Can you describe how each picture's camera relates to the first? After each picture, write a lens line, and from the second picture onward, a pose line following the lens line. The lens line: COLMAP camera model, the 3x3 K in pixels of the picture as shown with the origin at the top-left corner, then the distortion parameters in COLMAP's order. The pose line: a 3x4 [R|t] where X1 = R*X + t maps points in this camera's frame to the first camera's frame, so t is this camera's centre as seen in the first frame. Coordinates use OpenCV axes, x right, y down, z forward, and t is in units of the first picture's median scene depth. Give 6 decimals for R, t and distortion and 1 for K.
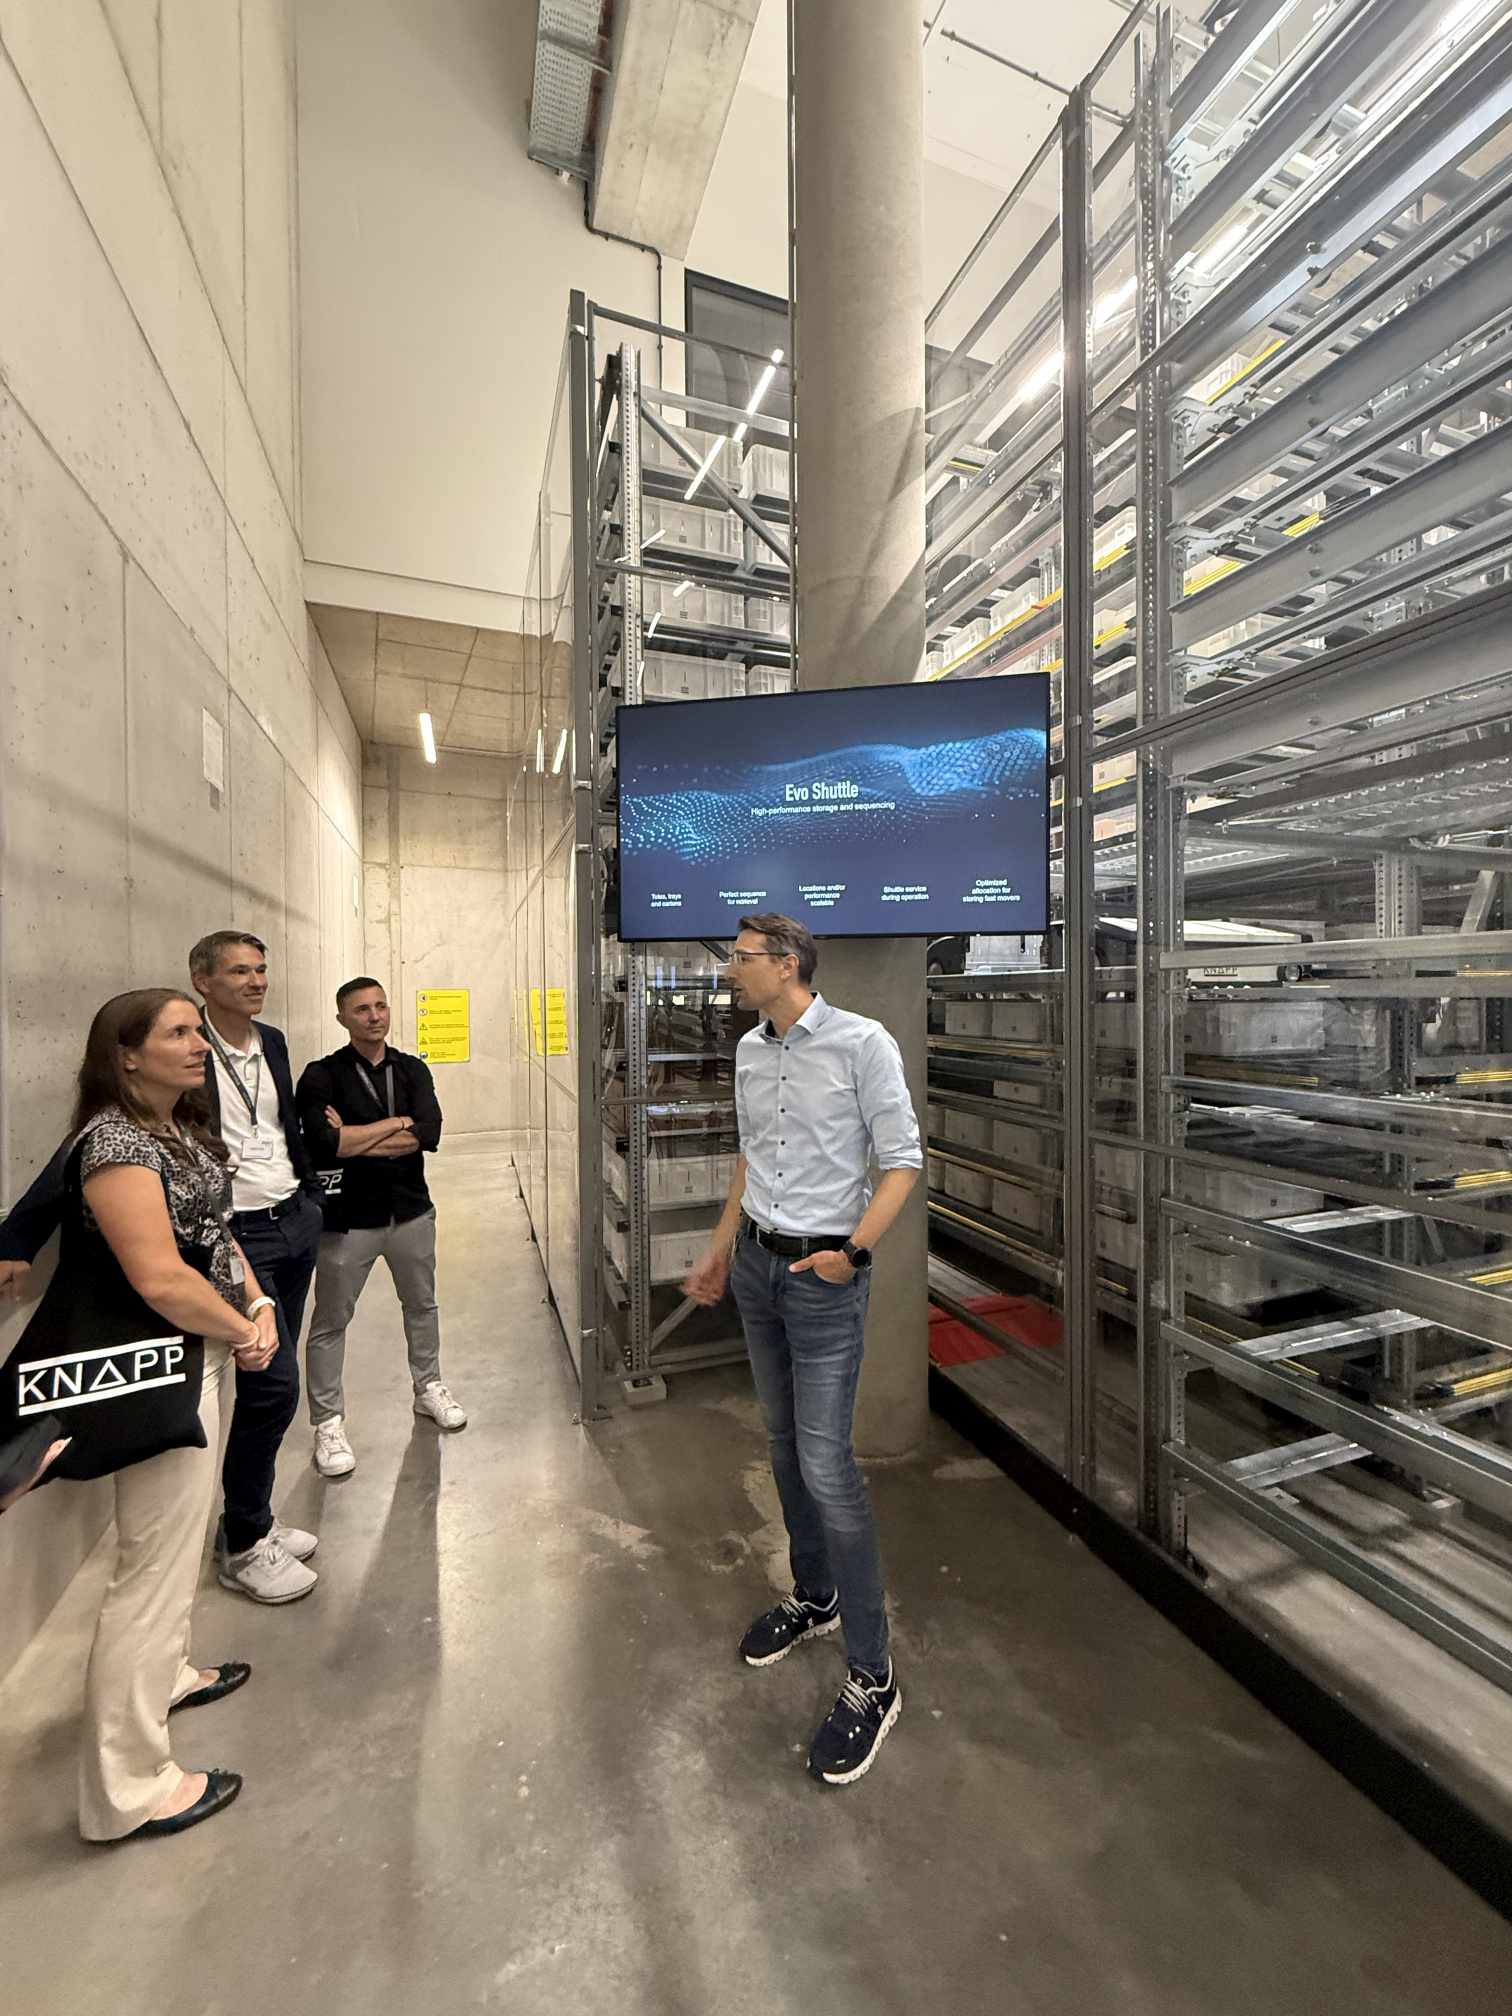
lens RADIAL K [[792.4, 0, 756.0], [0, 792.4, 1008.0], [0, 0, 1]] dist [-0.000004, -0.000040]
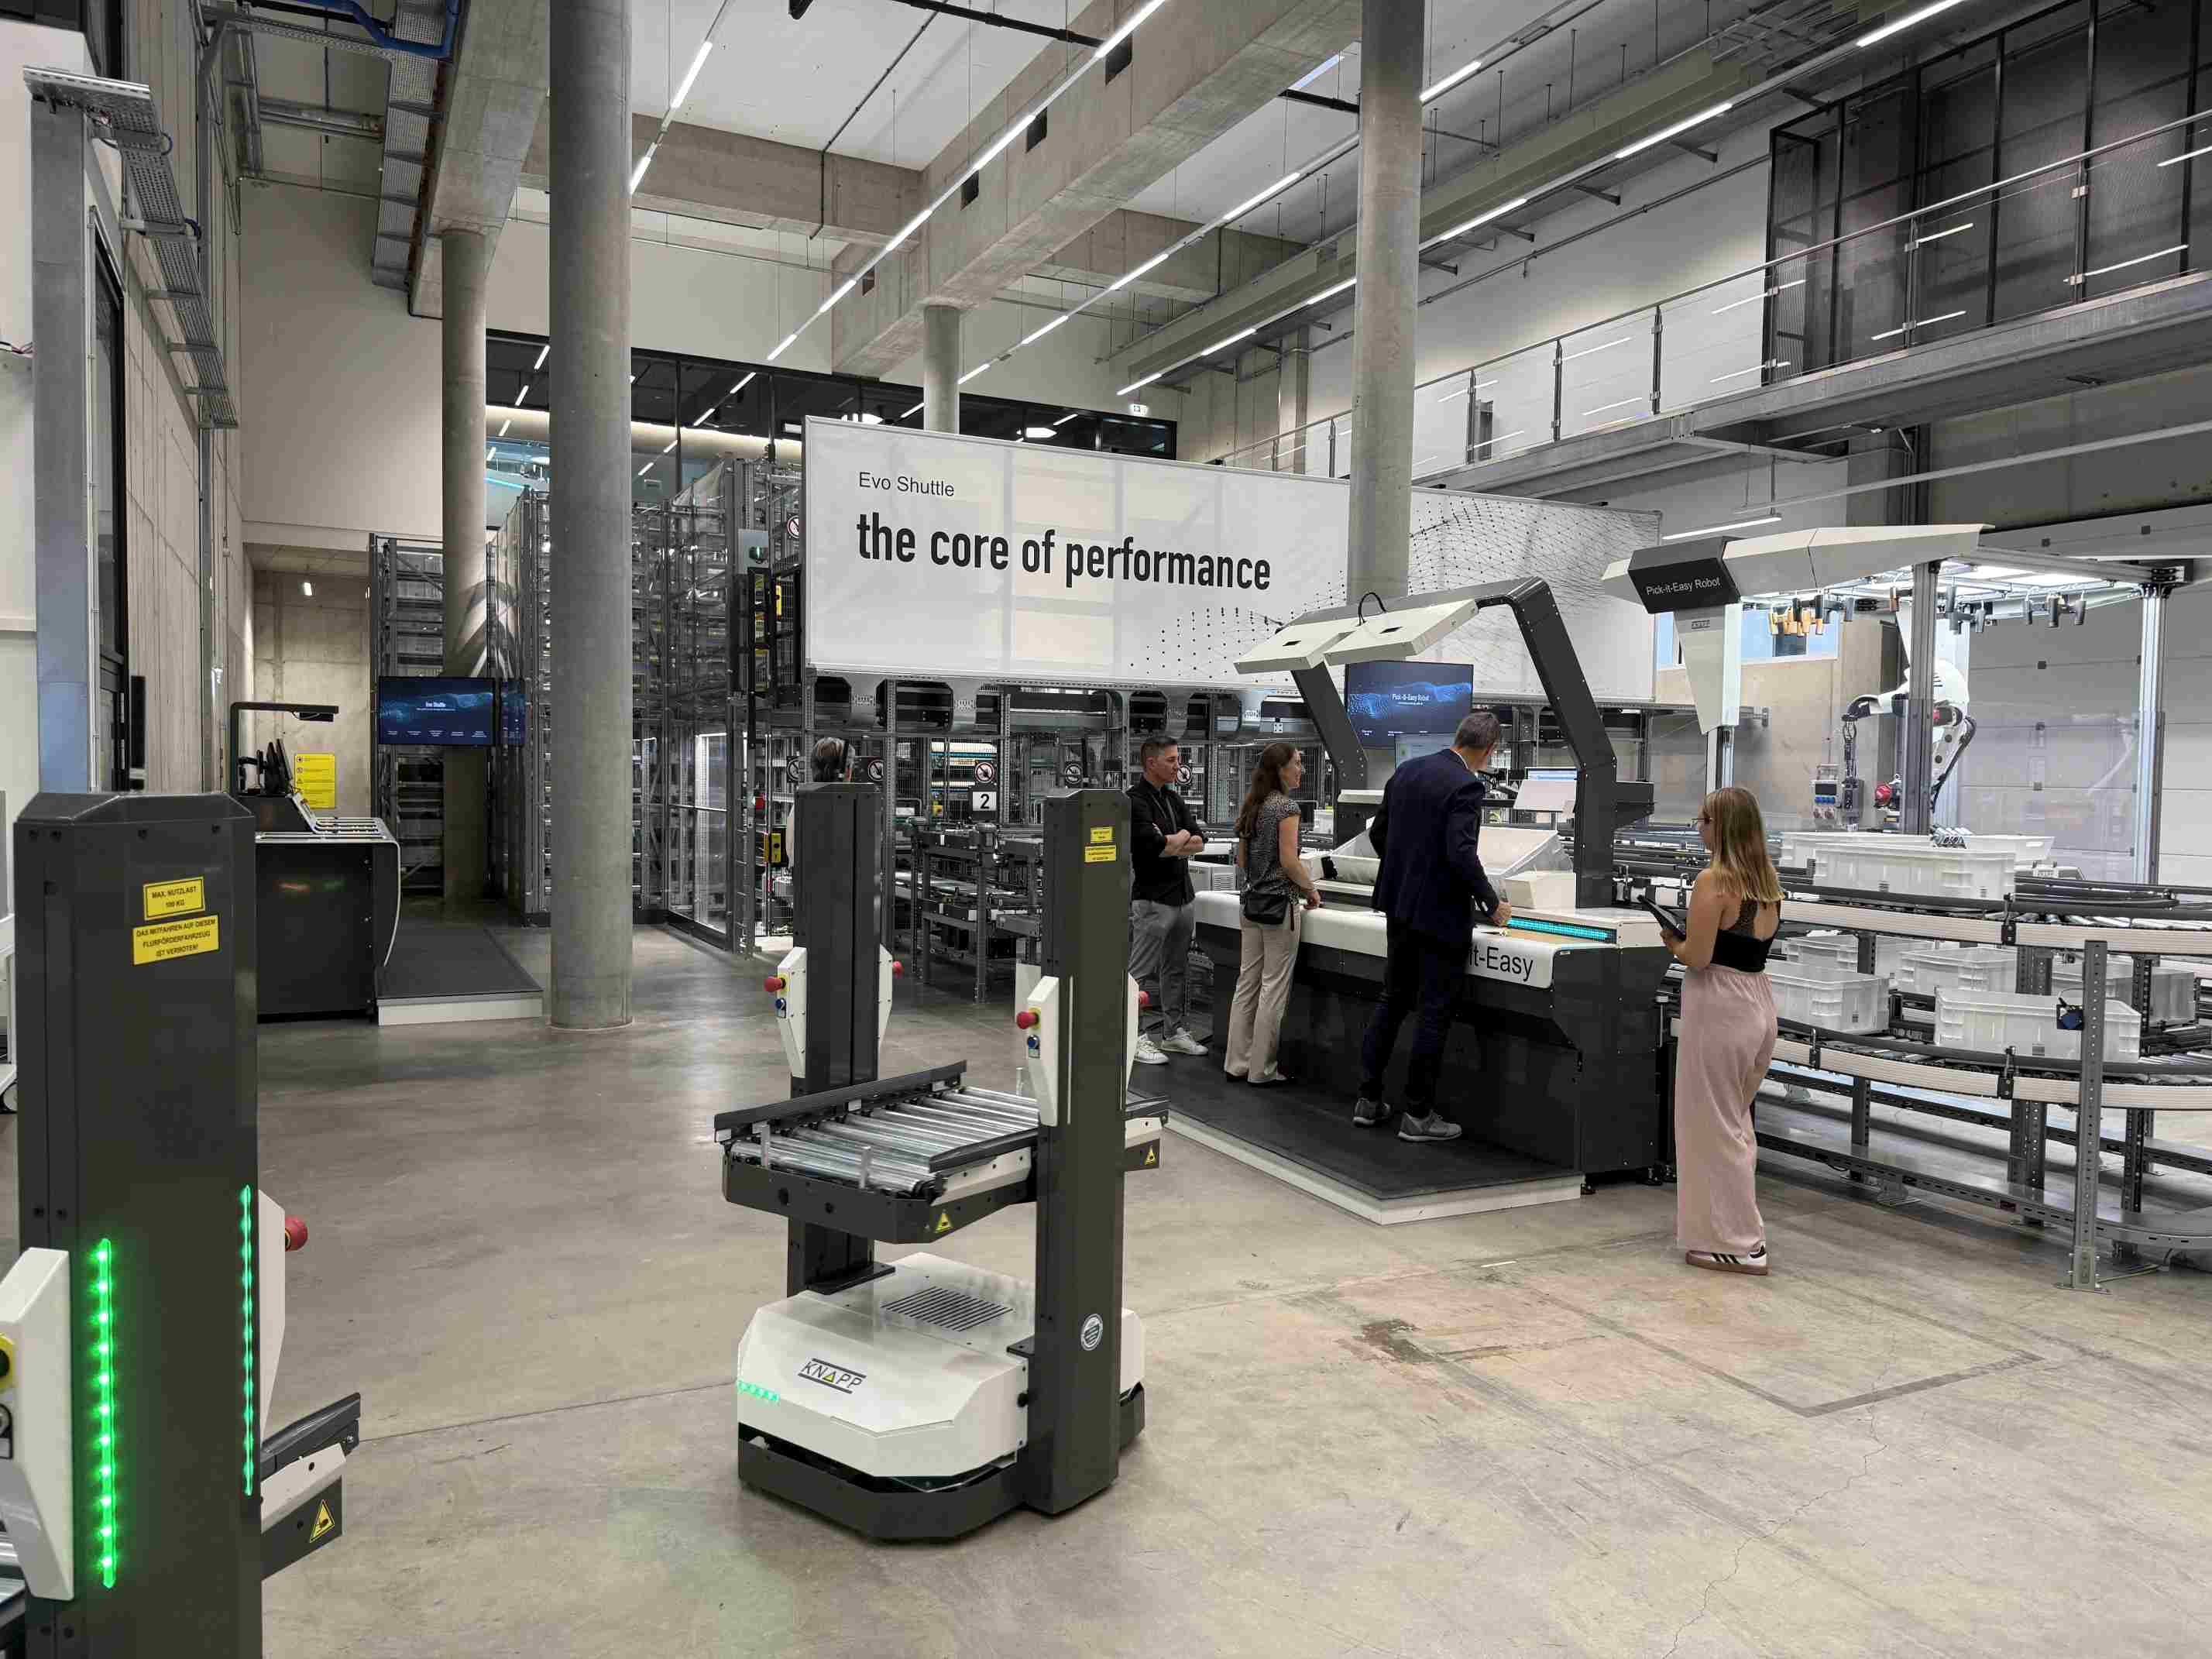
lens RADIAL K [[1562.4, 0, 1106.0], [0, 1562.4, 829.5], [0, 0, 1]] dist [0.075180, -0.141523]
pose [[0.994138, 0.018562, 0.106509, 0.748343], [-0.021145, 0.999508, 0.023173, 0.020663], [-0.106026, -0.025289, 0.994042, -2.052062]]
